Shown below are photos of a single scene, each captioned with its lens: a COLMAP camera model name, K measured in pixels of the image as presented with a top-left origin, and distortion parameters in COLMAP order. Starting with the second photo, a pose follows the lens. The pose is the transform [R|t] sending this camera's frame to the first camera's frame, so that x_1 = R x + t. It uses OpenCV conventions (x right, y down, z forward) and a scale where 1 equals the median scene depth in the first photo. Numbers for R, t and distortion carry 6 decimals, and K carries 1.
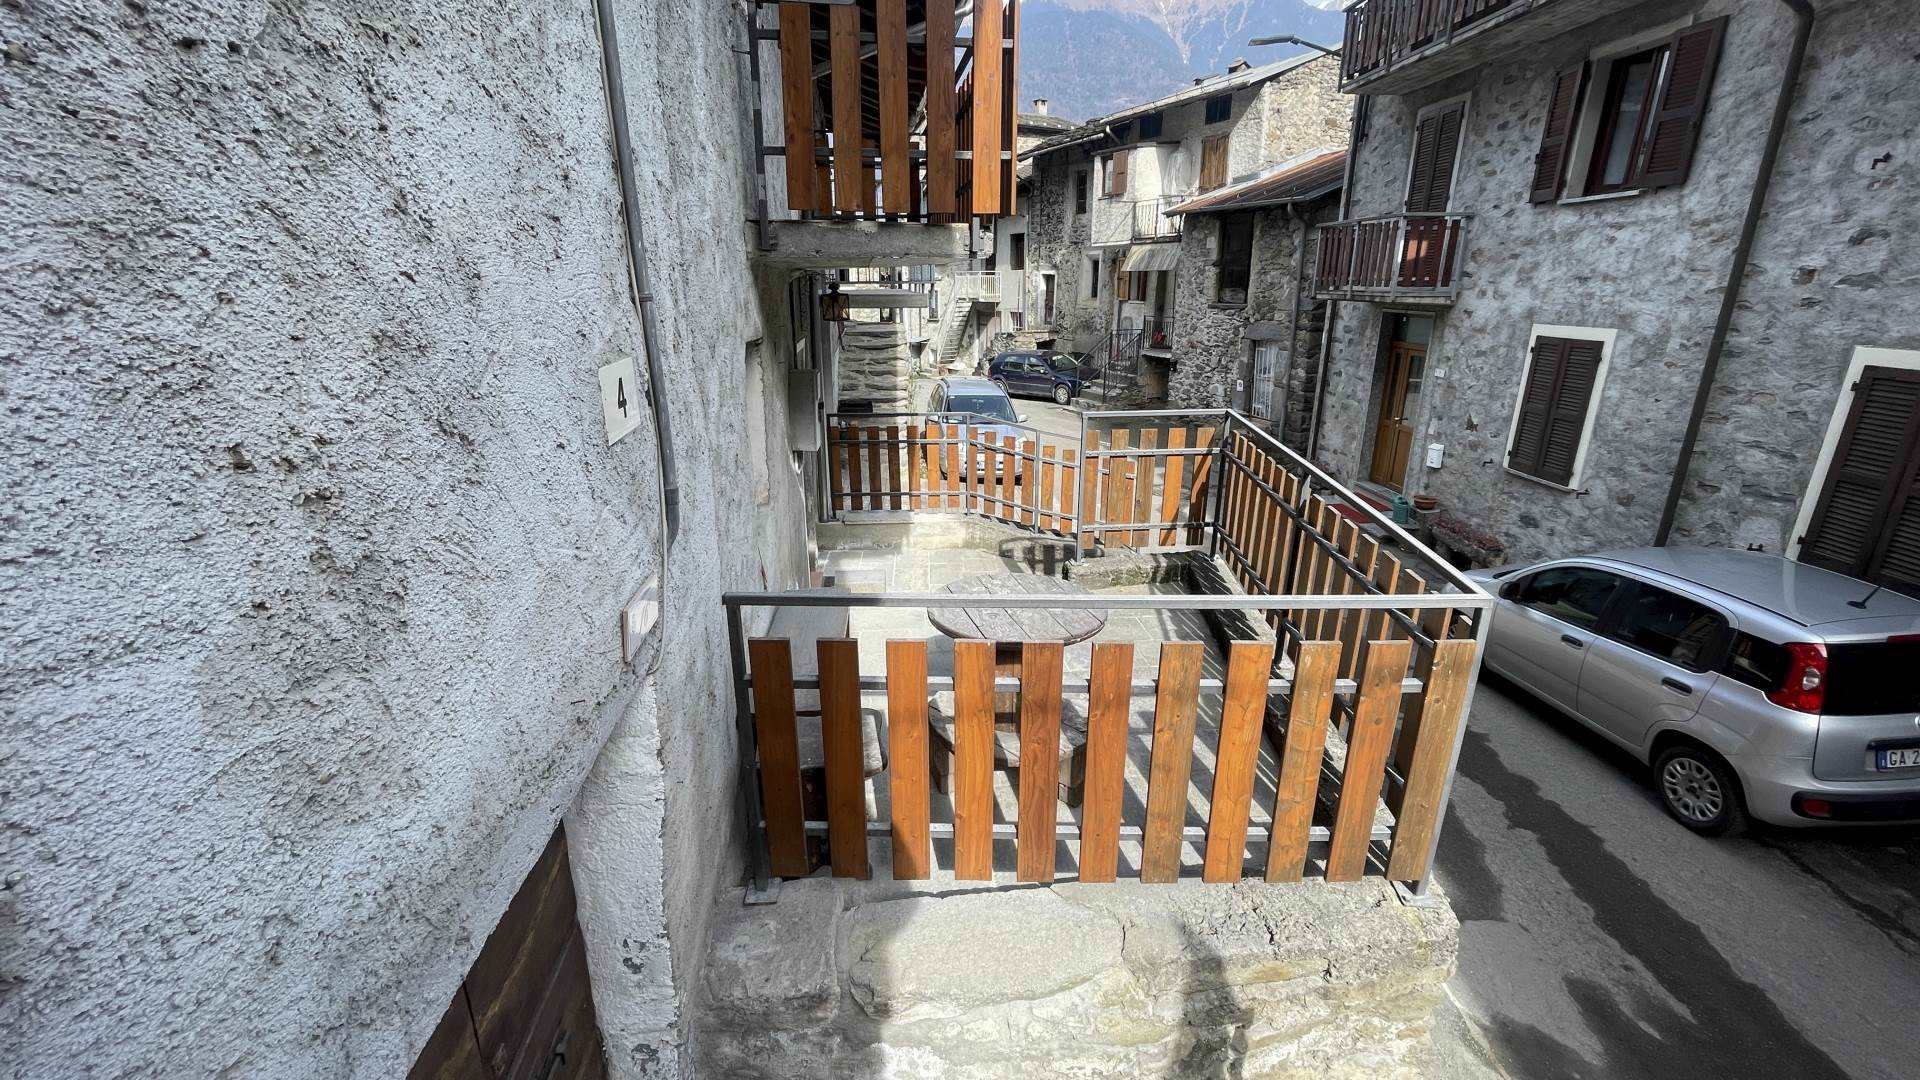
lens RADIAL K [[776.0, 0, 966.8], [0, 776.0, 535.2], [0, 0, 1]] dist [-0.008684, 0.002327]
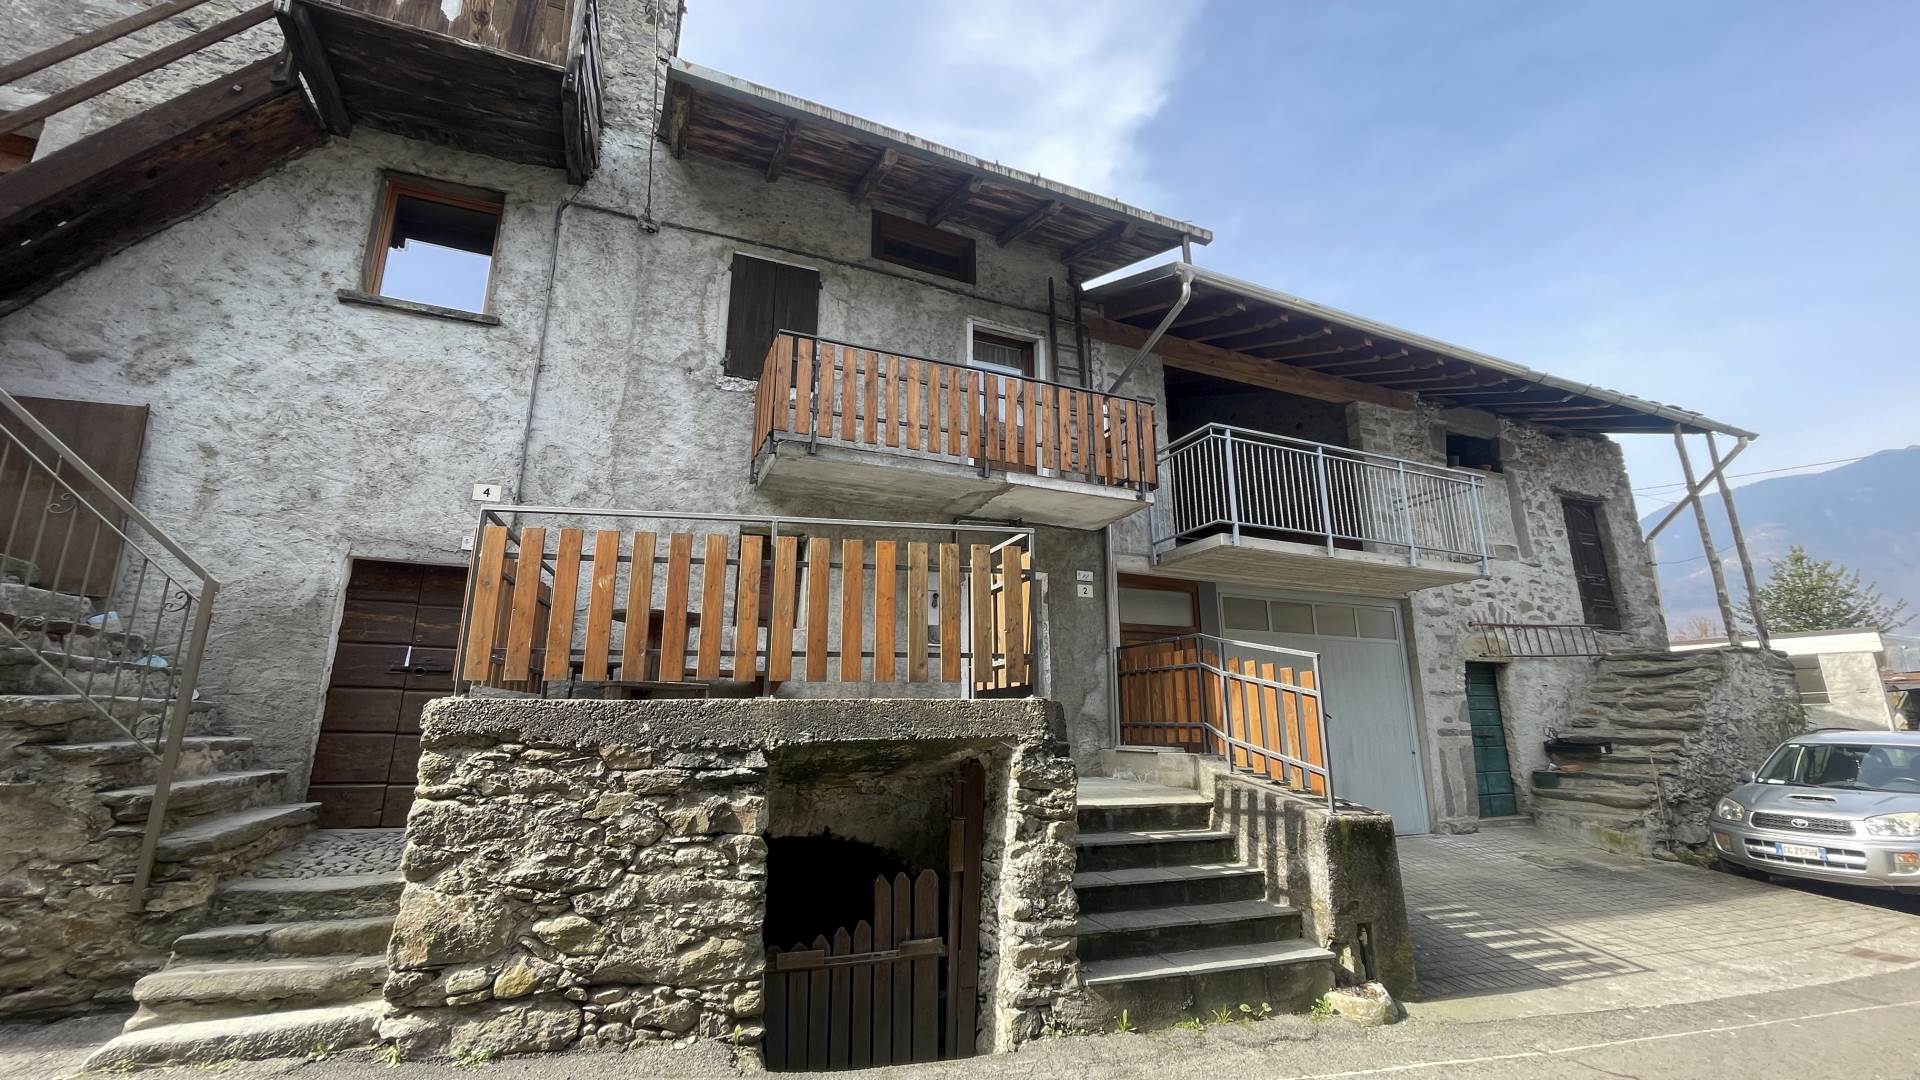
lens RADIAL K [[776.0, 0, 954.0], [0, 776.0, 542.5], [0, 0, 1]] dist [-0.008684, 0.002327]
pose [[0.277253, -0.220827, -0.935076, 0.332691], [-0.301952, 0.903892, -0.302992, 0.046935], [0.912116, 0.366354, 0.183928, 0.208442]]
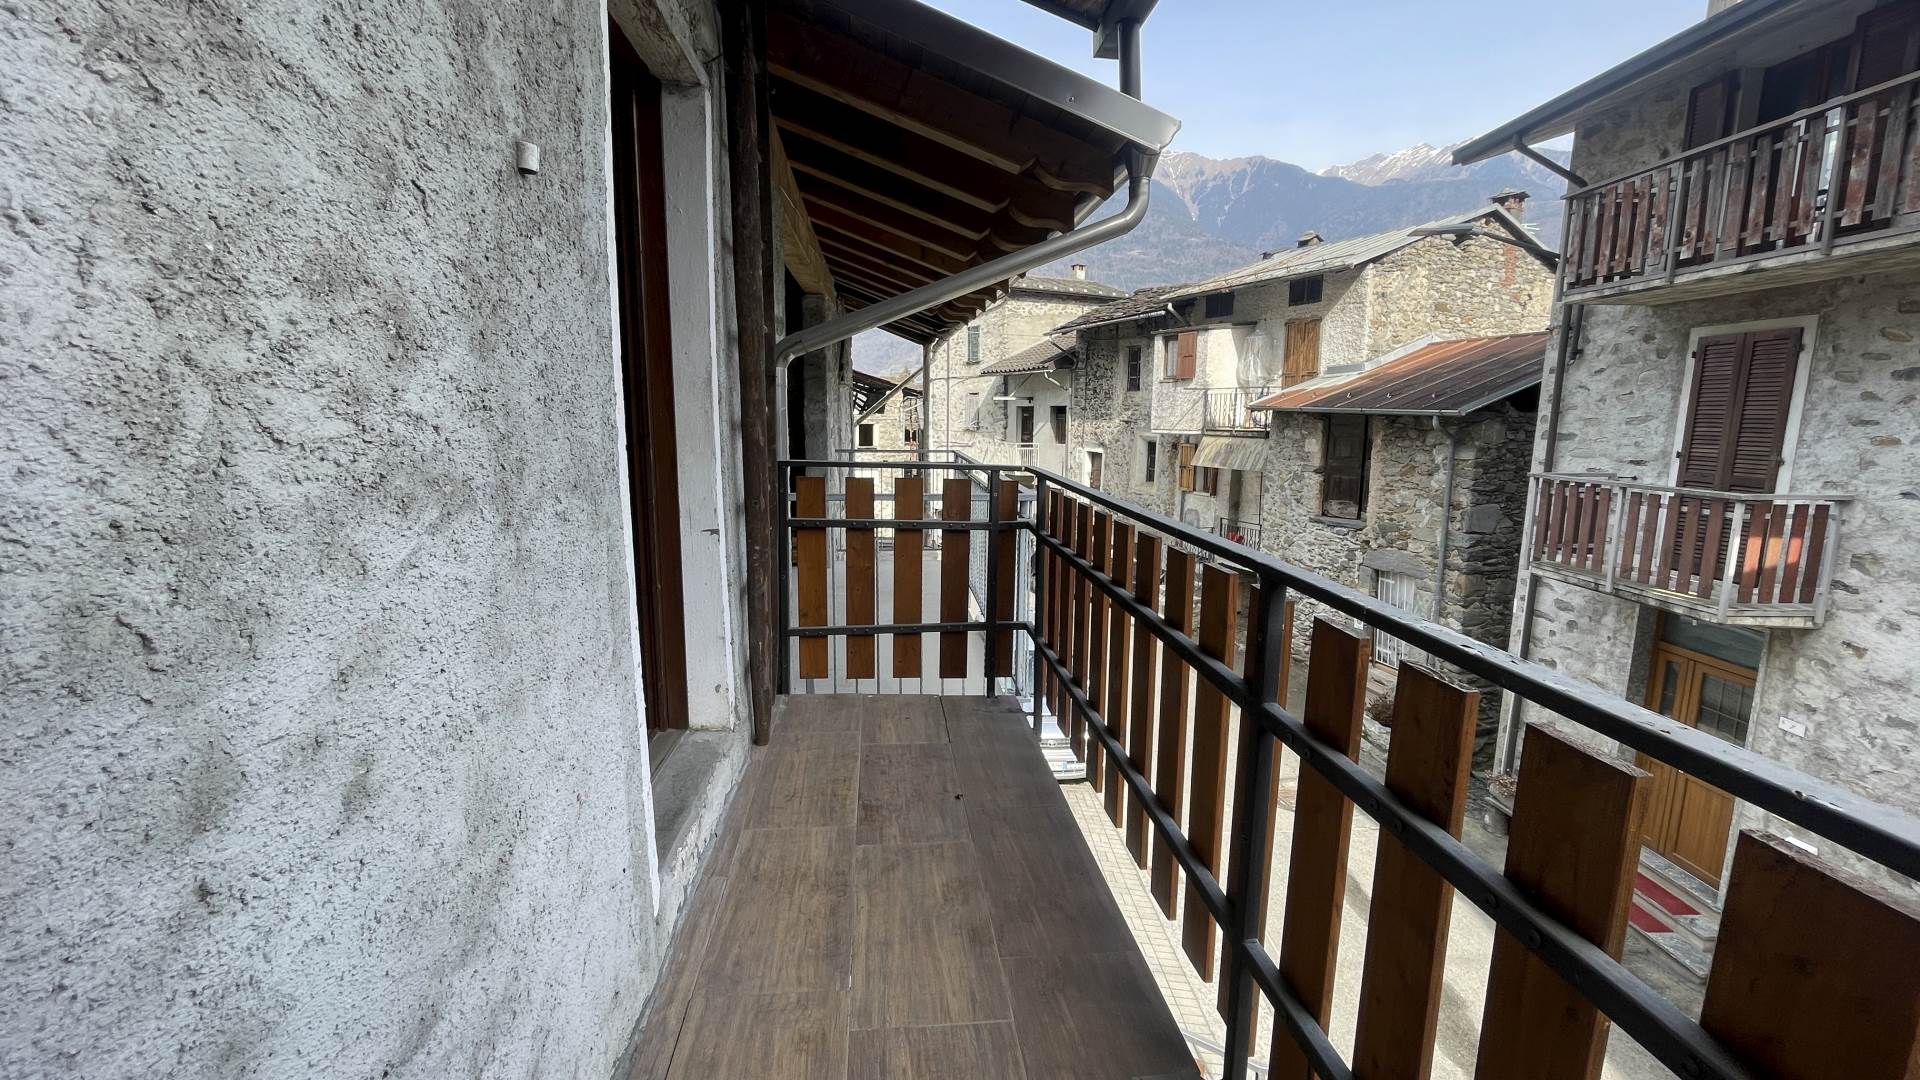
lens RADIAL K [[776.0, 0, 955.6], [0, 776.0, 538.0], [0, 0, 1]] dist [-0.008684, 0.002327]
pose [[0.999095, 0.021965, -0.036422, -0.030301], [-0.027431, 0.987199, -0.157119, -0.139257], [0.032505, 0.157976, 0.986908, 0.188208]]
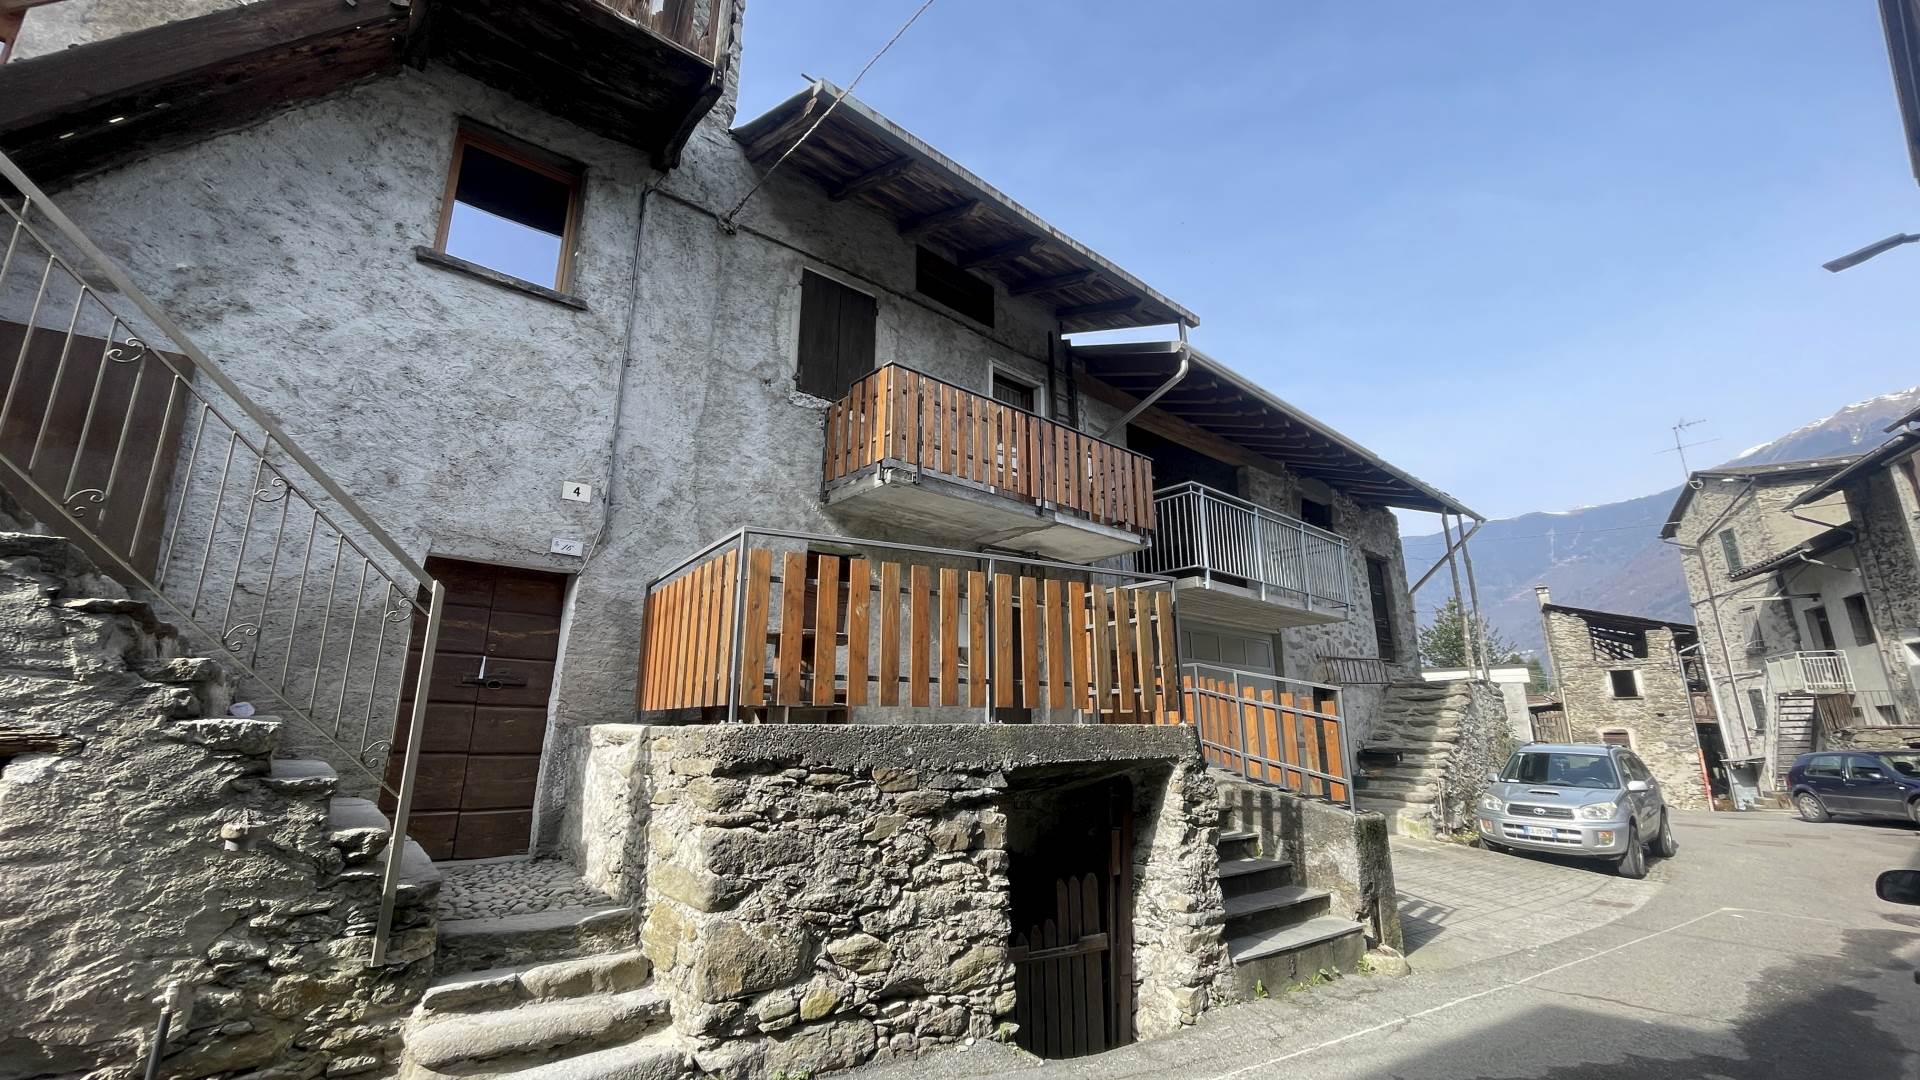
lens RADIAL K [[776.0, 0, 953.6], [0, 776.0, 542.4], [0, 0, 1]] dist [-0.008684, 0.002327]
pose [[0.552706, -0.195426, -0.810139, 0.298755], [-0.265122, 0.880380, -0.393246, 0.087146], [0.790080, 0.432135, 0.434780, 0.069881]]
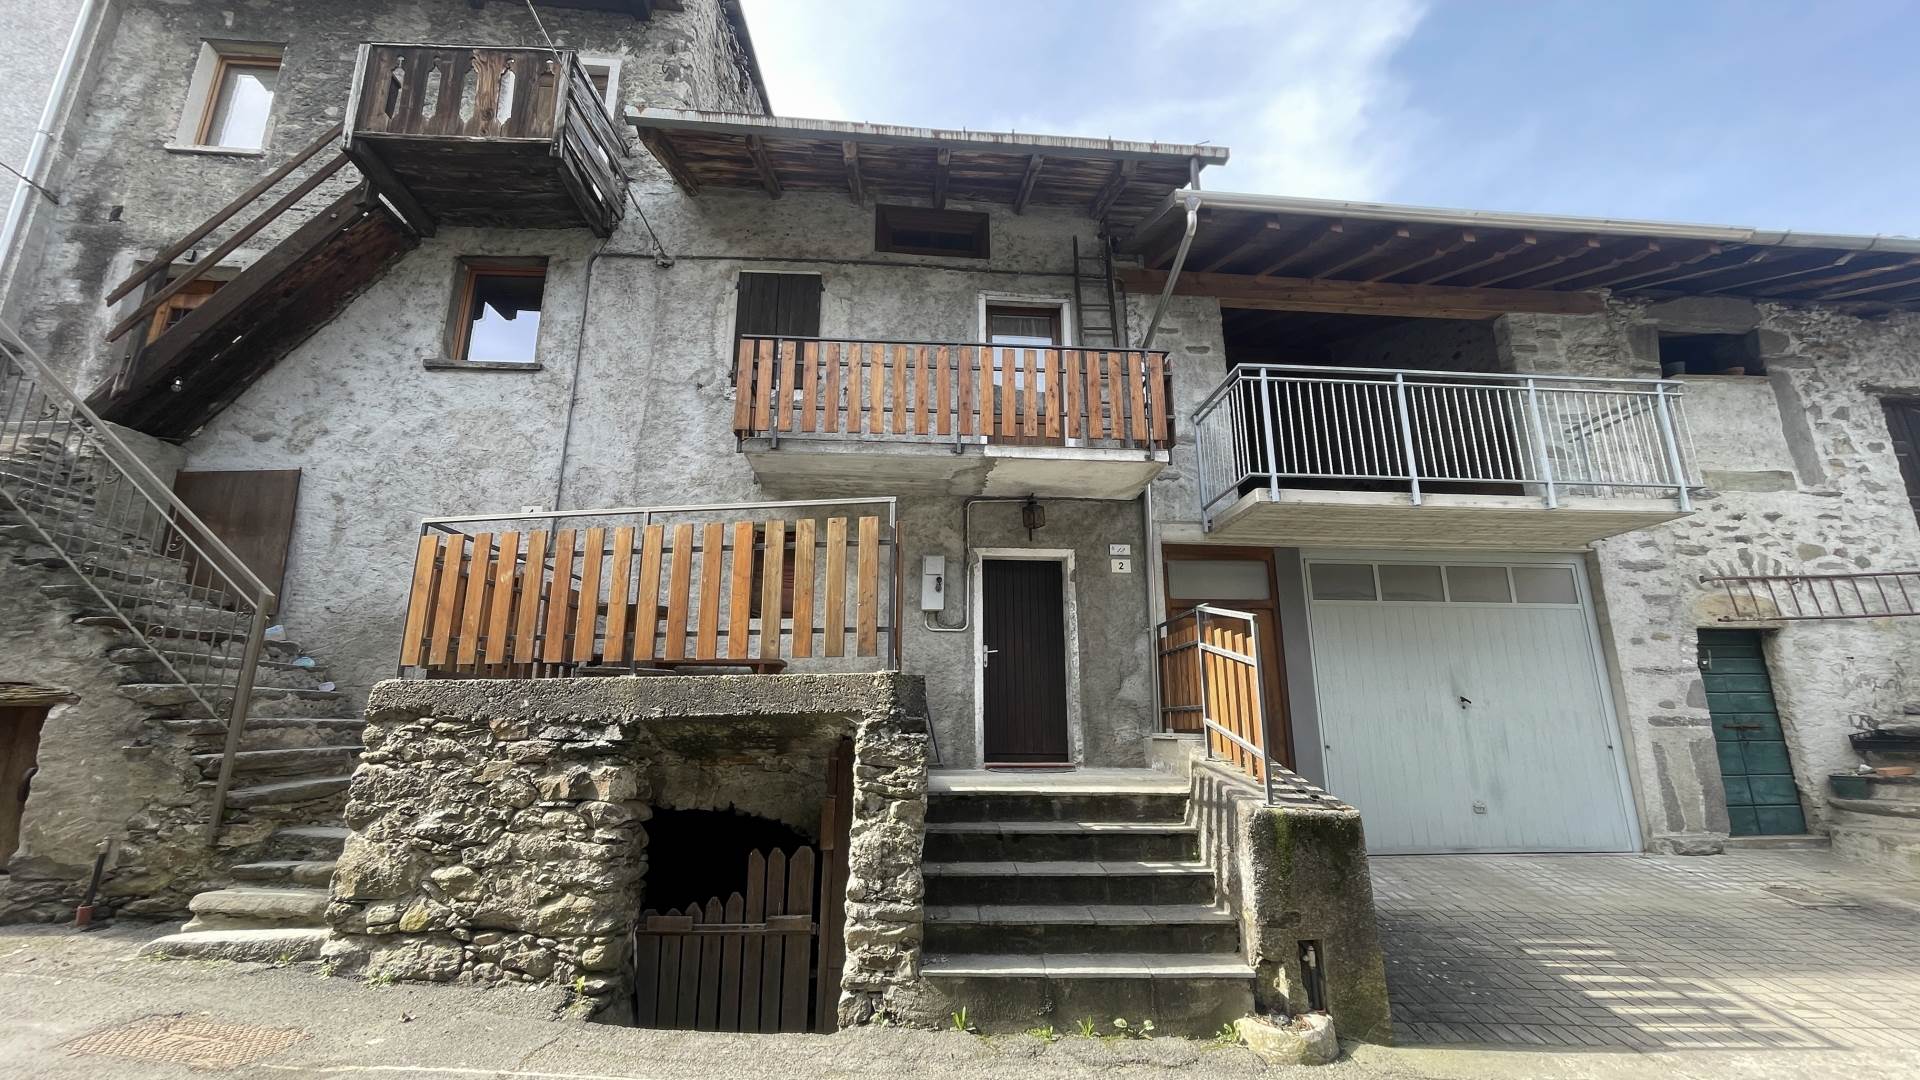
lens RADIAL K [[776.0, 0, 954.5], [0, 776.0, 541.2], [0, 0, 1]] dist [-0.008684, 0.002327]
pose [[-0.048310, -0.234723, -0.970861, 0.335971], [-0.313375, 0.926480, -0.208399, 0.014714], [0.948400, 0.294176, -0.118314, 0.332529]]
